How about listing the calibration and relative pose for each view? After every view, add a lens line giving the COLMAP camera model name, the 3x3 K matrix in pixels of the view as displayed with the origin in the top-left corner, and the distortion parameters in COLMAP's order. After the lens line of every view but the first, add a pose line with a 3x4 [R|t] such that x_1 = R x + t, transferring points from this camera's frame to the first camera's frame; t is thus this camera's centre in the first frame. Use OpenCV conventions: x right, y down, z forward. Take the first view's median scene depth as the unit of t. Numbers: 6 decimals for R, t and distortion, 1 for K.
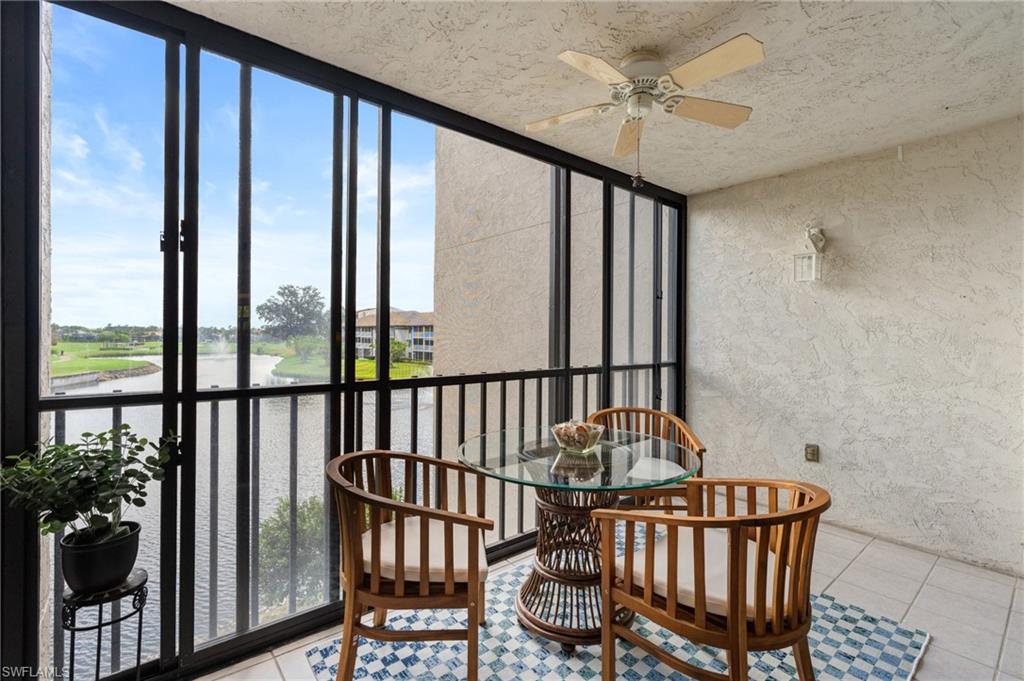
lens RADIAL K [[460.7, 0, 513.5], [0, 460.7, 333.7], [0, 0, 1]] dist [-0.006758, 0.000780]
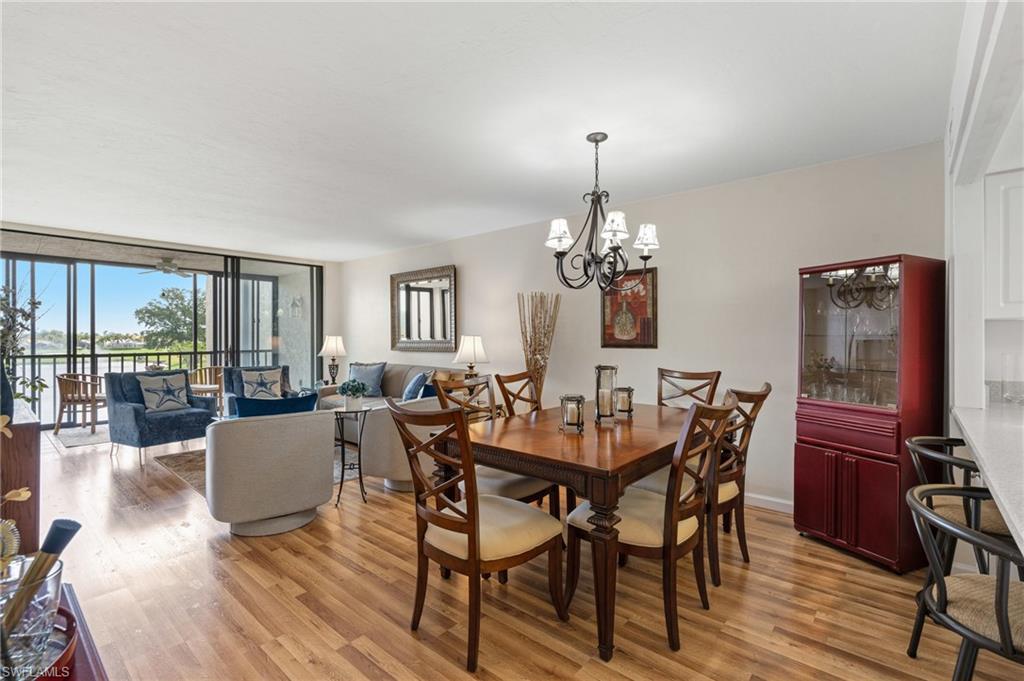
lens RADIAL K [[460.7, 0, 515.7], [0, 460.7, 338.0], [0, 0, 1]] dist [-0.006758, 0.000780]
pose [[0.984423, -0.010559, 0.175501, 1.366169], [0.009964, 0.999941, 0.004268, 0.008087], [-0.175535, -0.002452, 0.984470, -1.736305]]
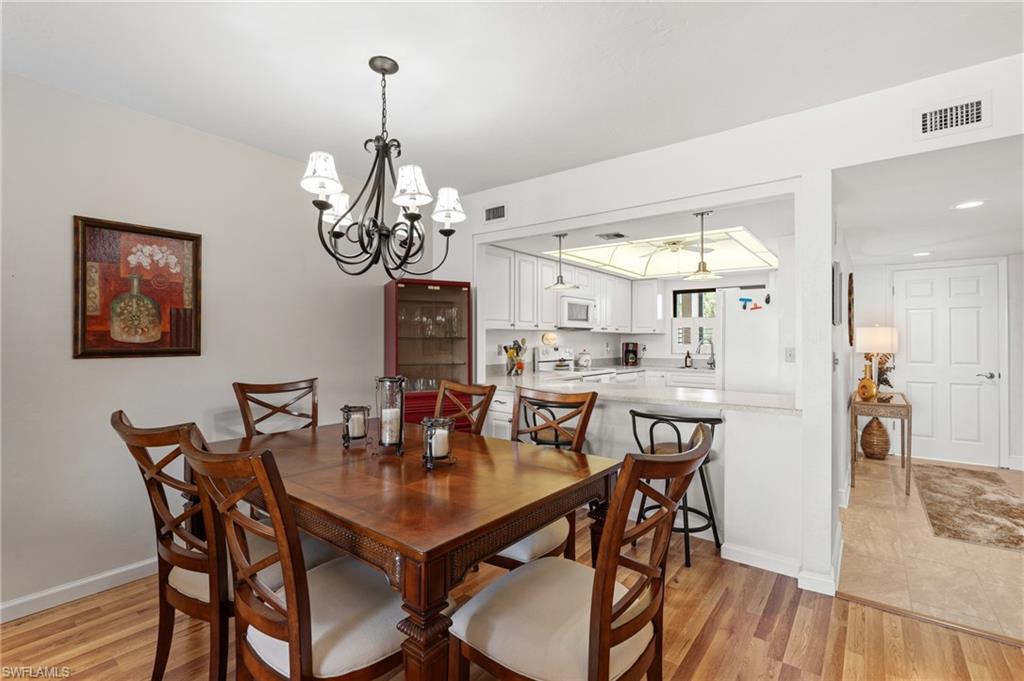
lens RADIAL K [[460.7, 0, 515.1], [0, 460.7, 336.0], [0, 0, 1]] dist [-0.006758, 0.000780]
pose [[-0.214639, -0.002339, 0.976691, 1.029052], [-0.006789, 0.999977, 0.000903, 0.005109], [-0.976670, -0.006437, -0.214650, -0.966561]]
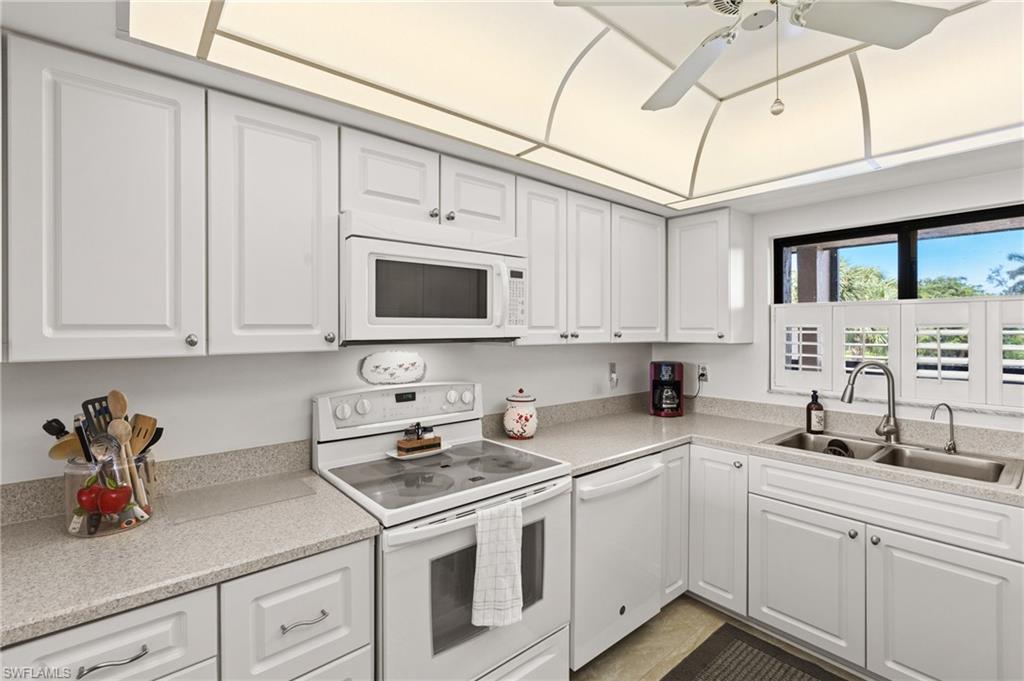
lens RADIAL K [[460.7, 0, 507.6], [0, 460.7, 330.1], [0, 0, 1]] dist [-0.006758, 0.000780]
pose [[-0.005121, -0.009572, 0.999941, 2.042428], [-0.002198, 0.999952, 0.009560, -0.039457], [-0.999984, -0.002149, -0.005141, -1.603828]]
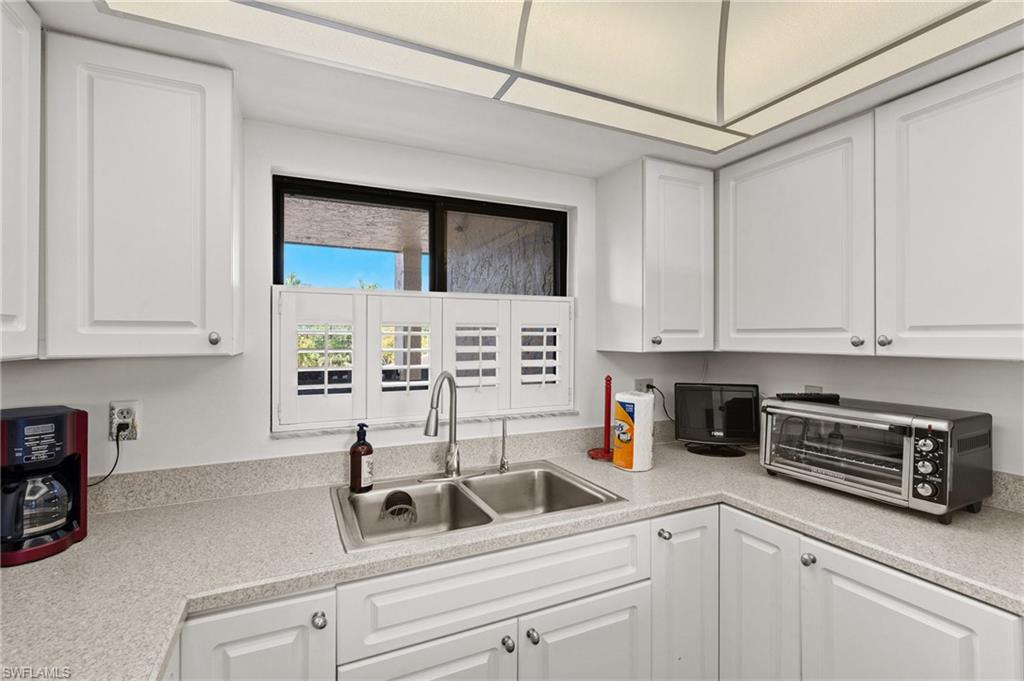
lens RADIAL K [[460.7, 0, 520.0], [0, 460.7, 338.0], [0, 0, 1]] dist [-0.006758, 0.000780]
pose [[-0.965415, -0.006595, 0.260635, 2.503324], [-0.006172, 0.999978, 0.002444, -0.026610], [-0.260645, 0.000751, -0.965434, -1.686904]]
